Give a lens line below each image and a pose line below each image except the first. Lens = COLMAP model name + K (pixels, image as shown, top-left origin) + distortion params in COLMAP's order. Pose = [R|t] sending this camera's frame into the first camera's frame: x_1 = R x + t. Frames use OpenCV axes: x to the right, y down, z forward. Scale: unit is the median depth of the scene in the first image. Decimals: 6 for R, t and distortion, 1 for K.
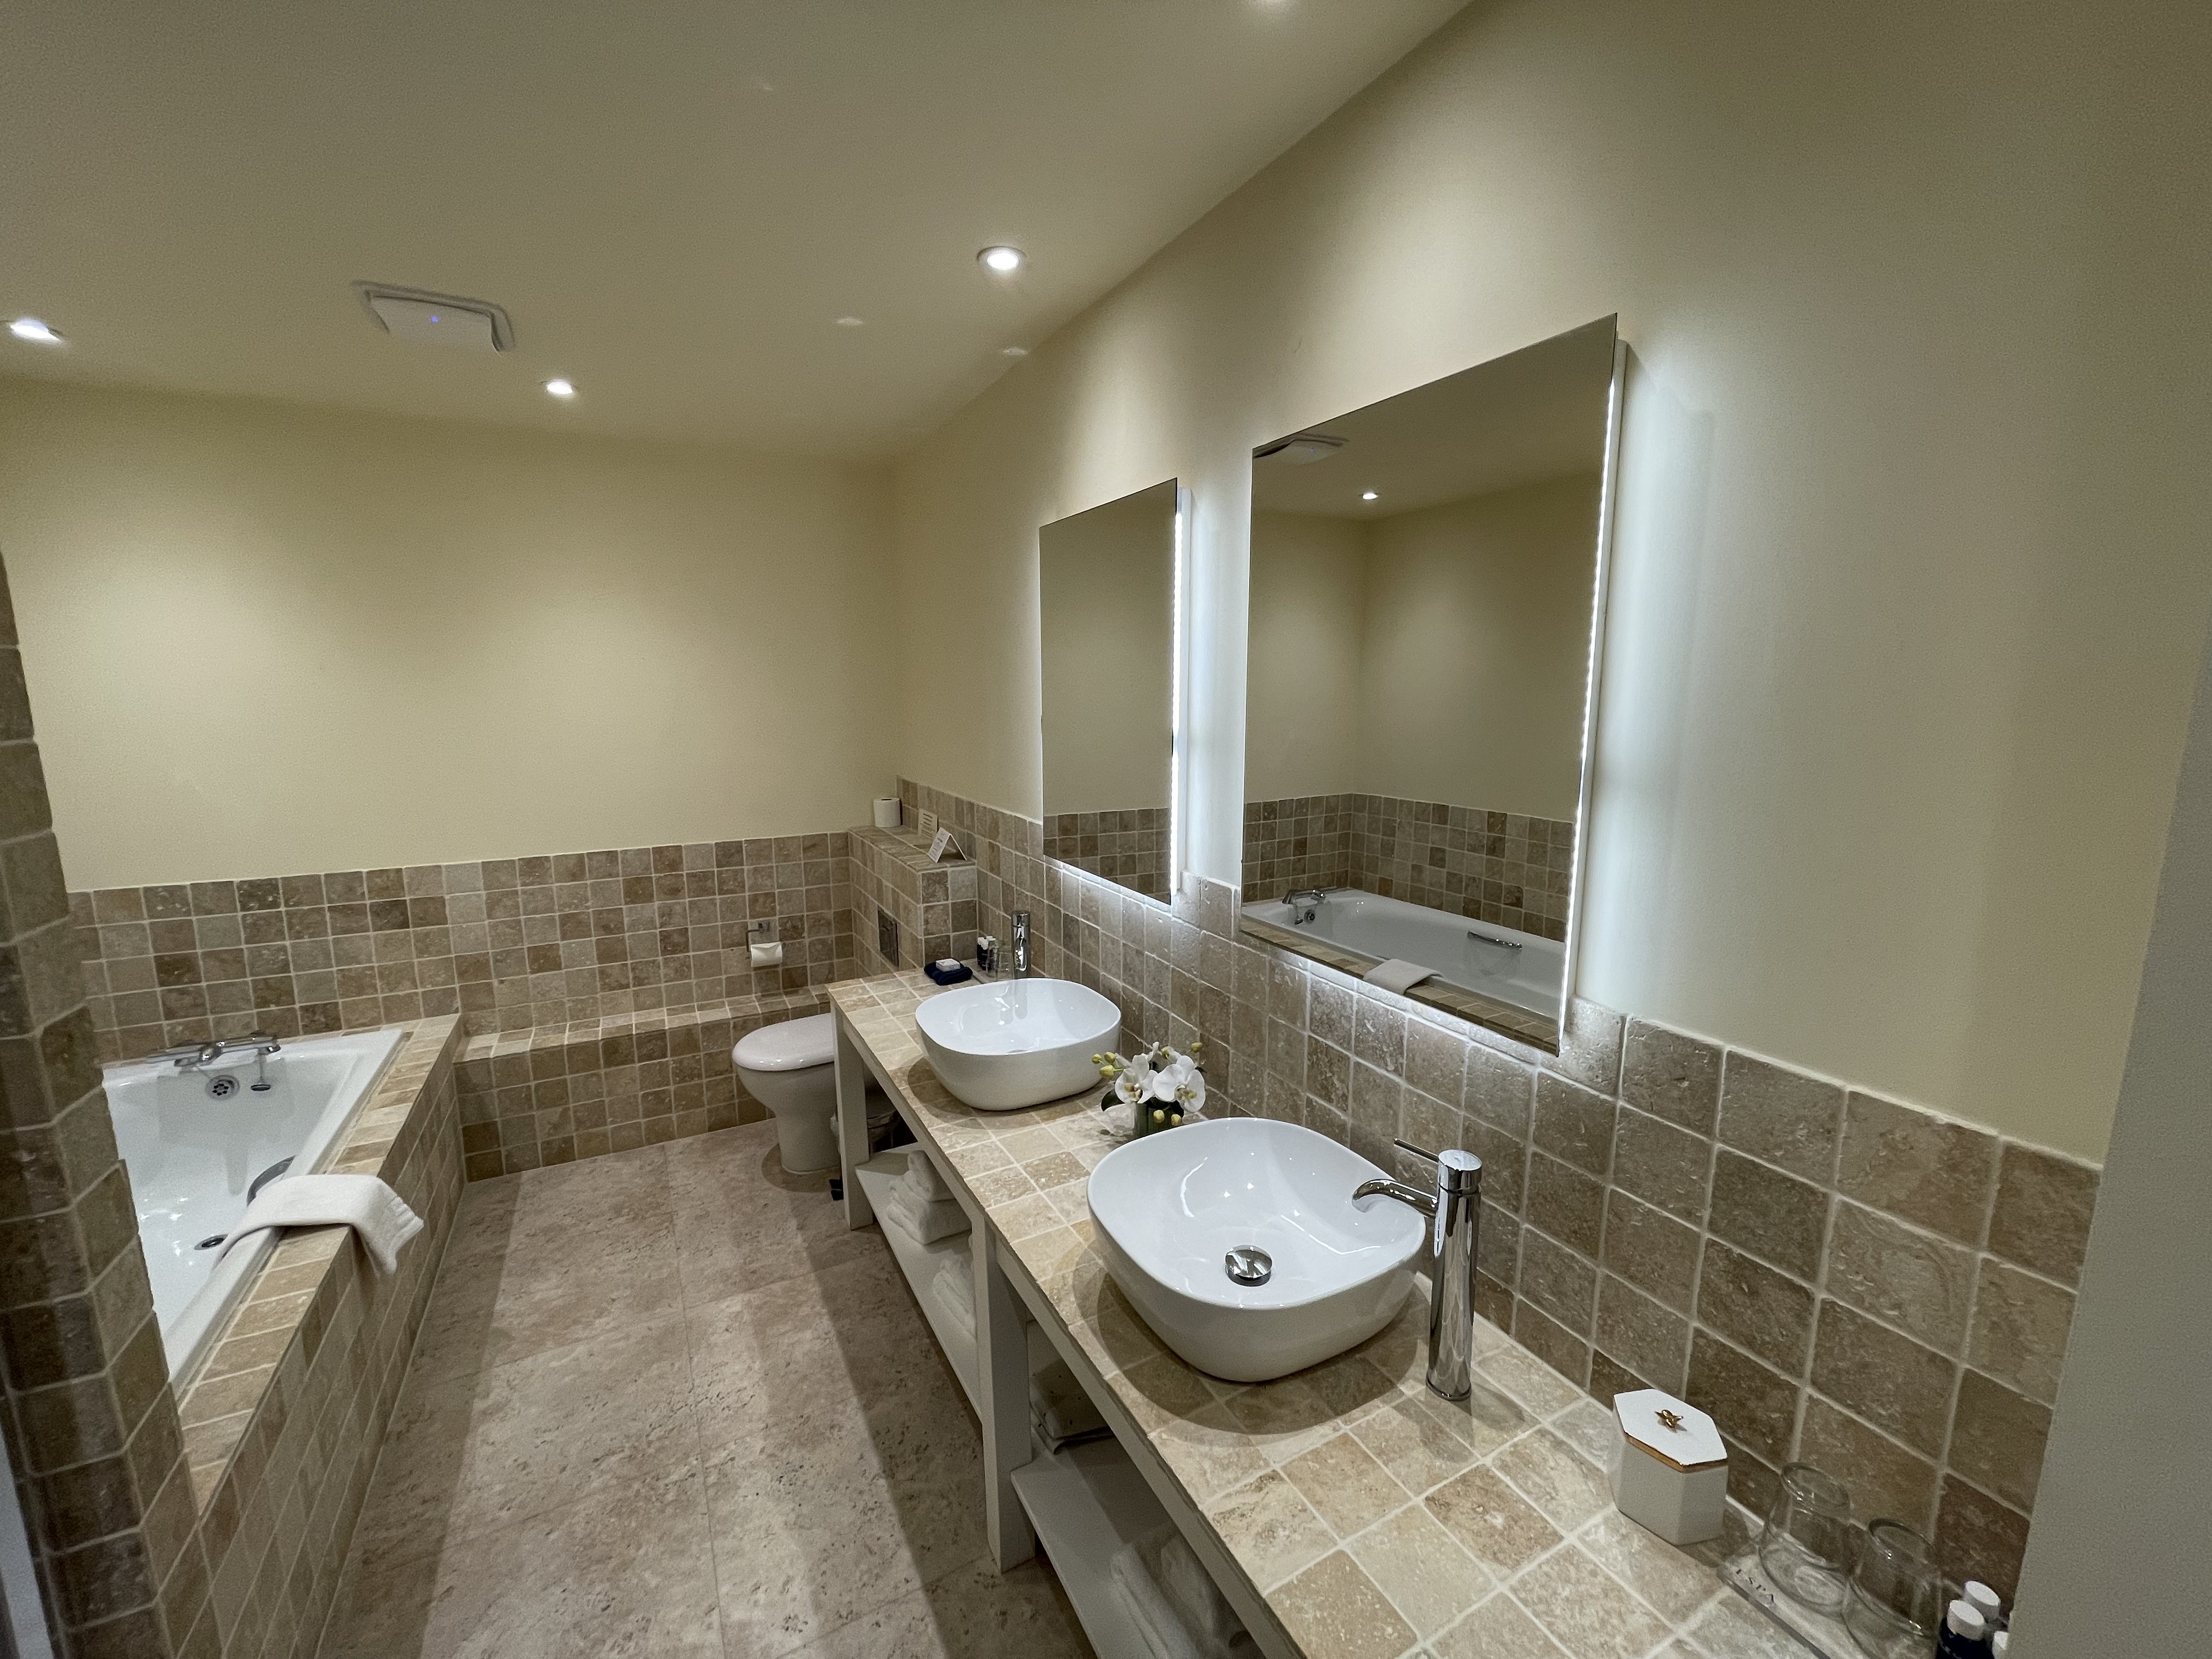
lens RADIAL K [[898.9, 0, 1093.8], [0, 898.9, 831.9], [0, 0, 1]] dist [-0.000811, 0.000451]
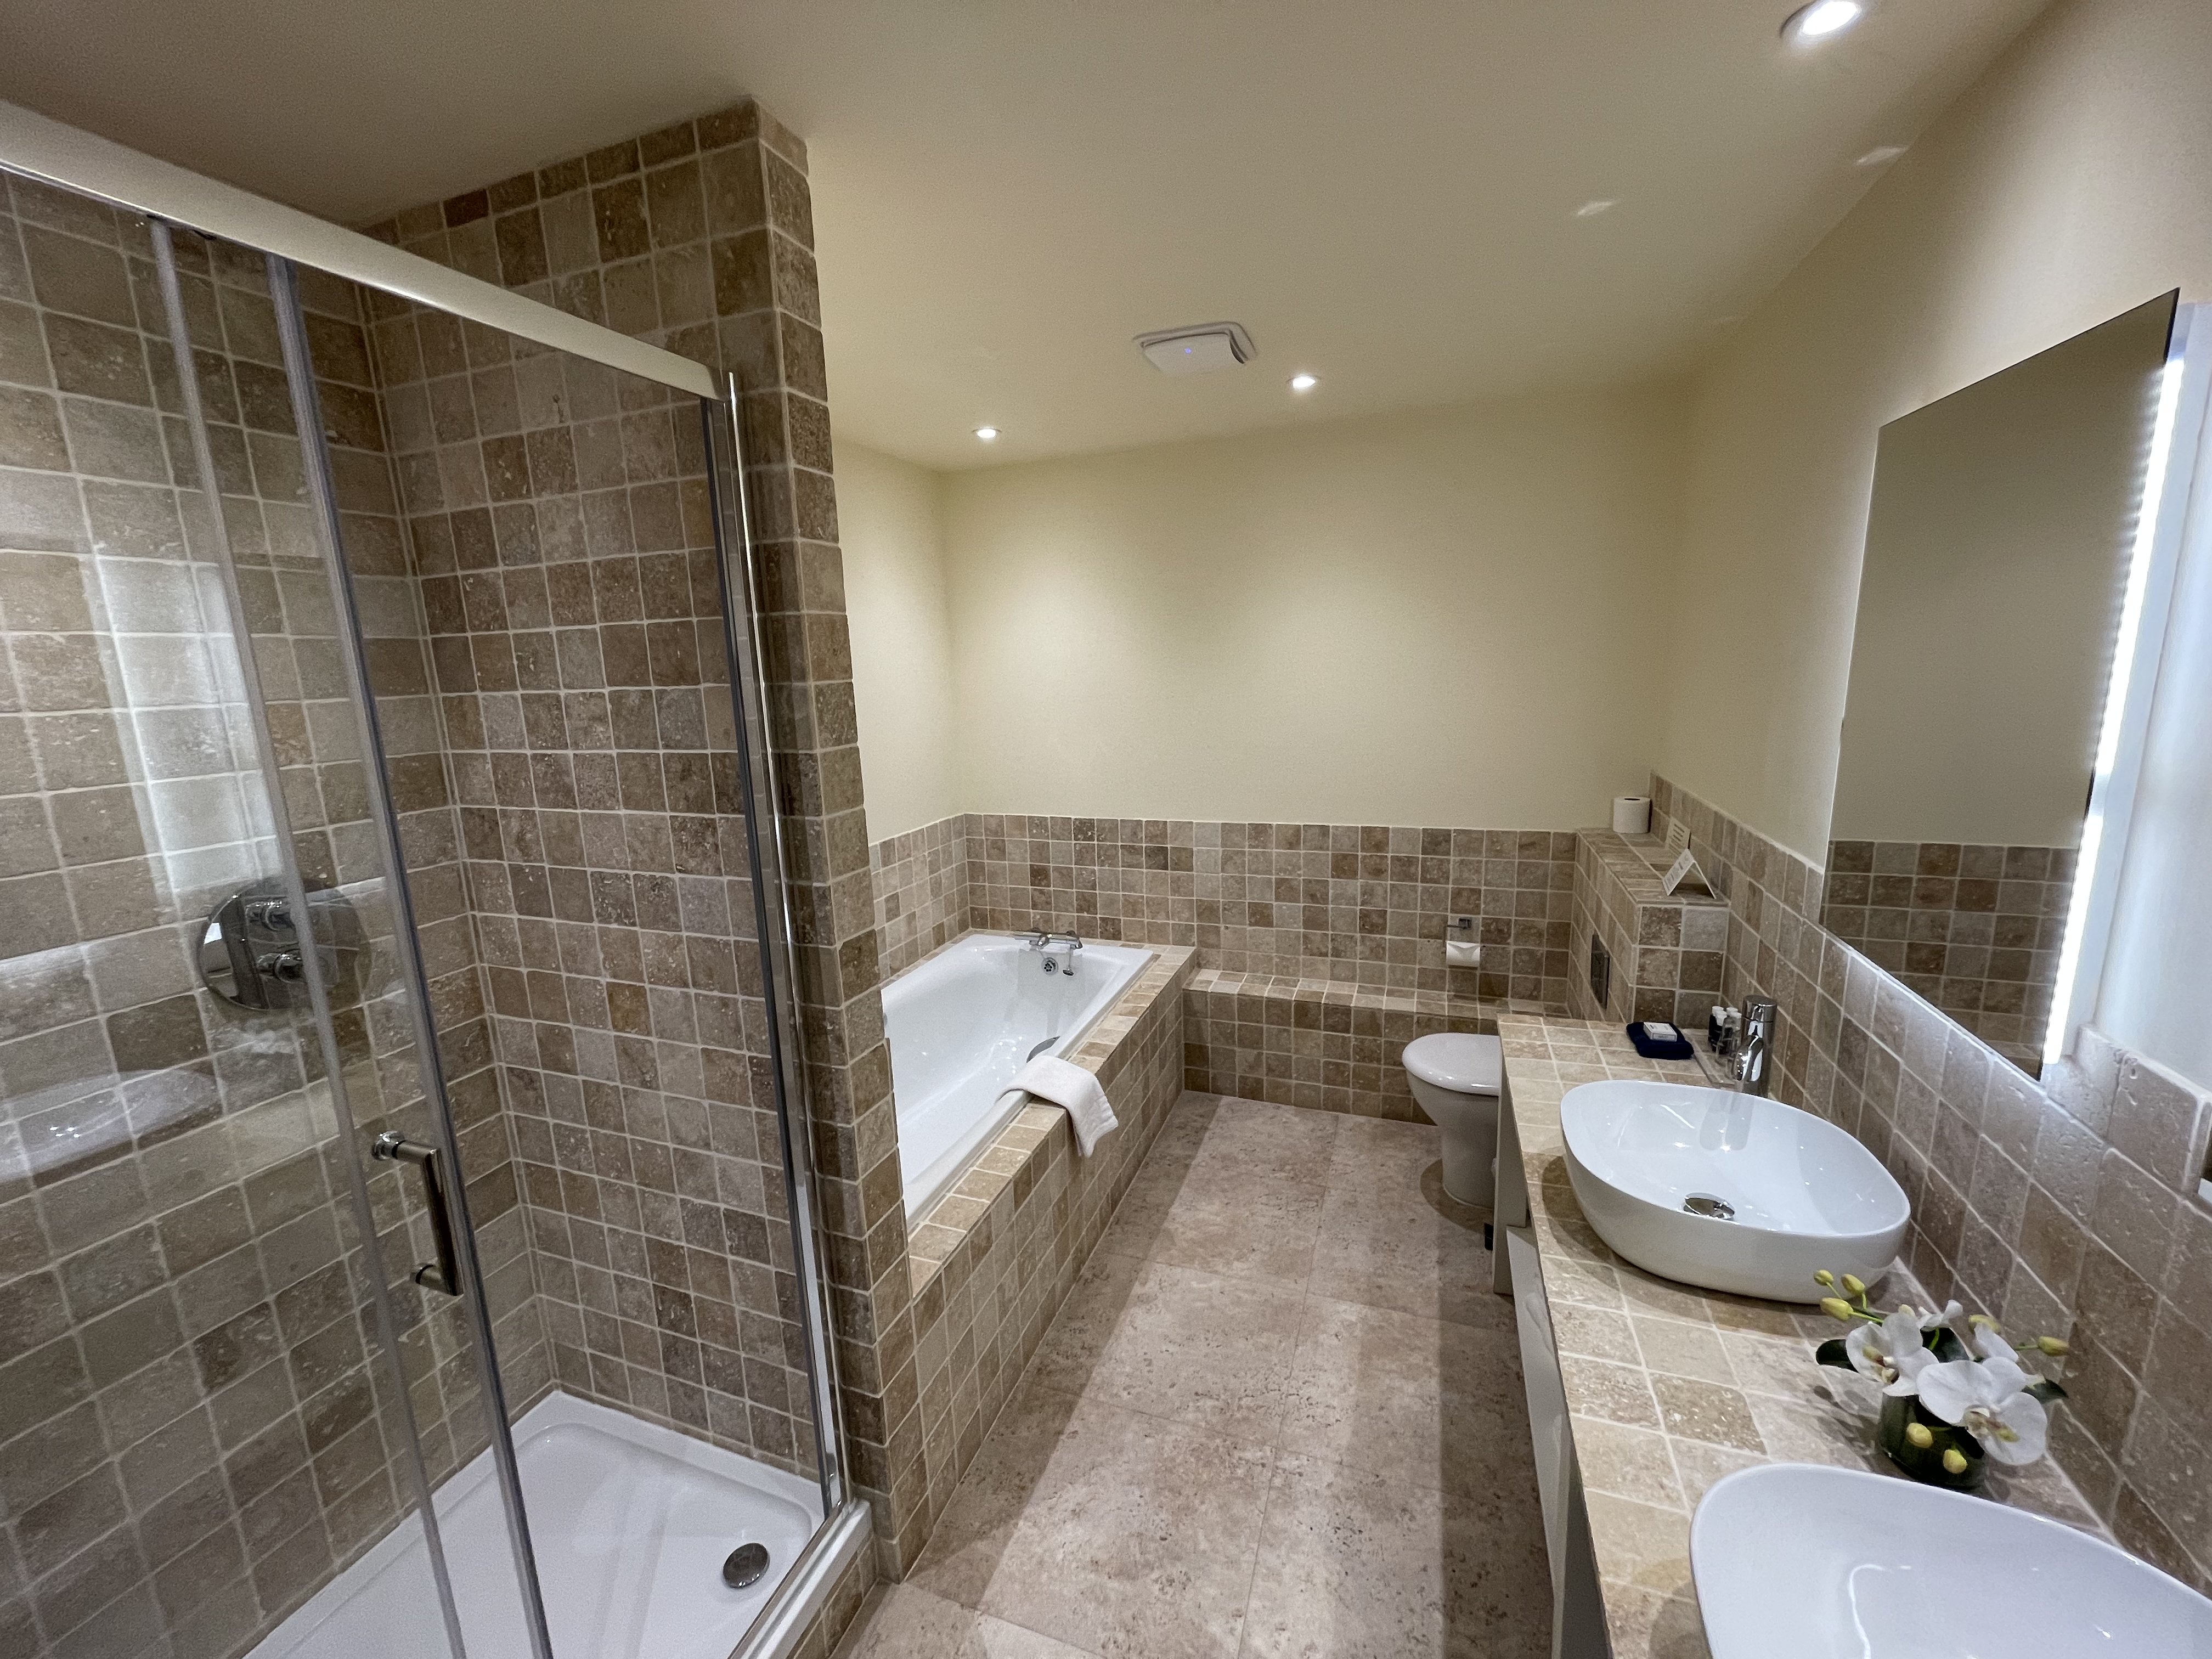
lens RADIAL K [[896.6, 0, 1085.7], [0, 896.6, 830.4], [0, 0, 1]] dist [-0.003762, 0.000607]
pose [[0.664849, 0.122397, -0.736881, 0.053348], [-0.086807, 0.992460, 0.086528, -0.045683], [0.741916, 0.006438, 0.670461, 0.116997]]
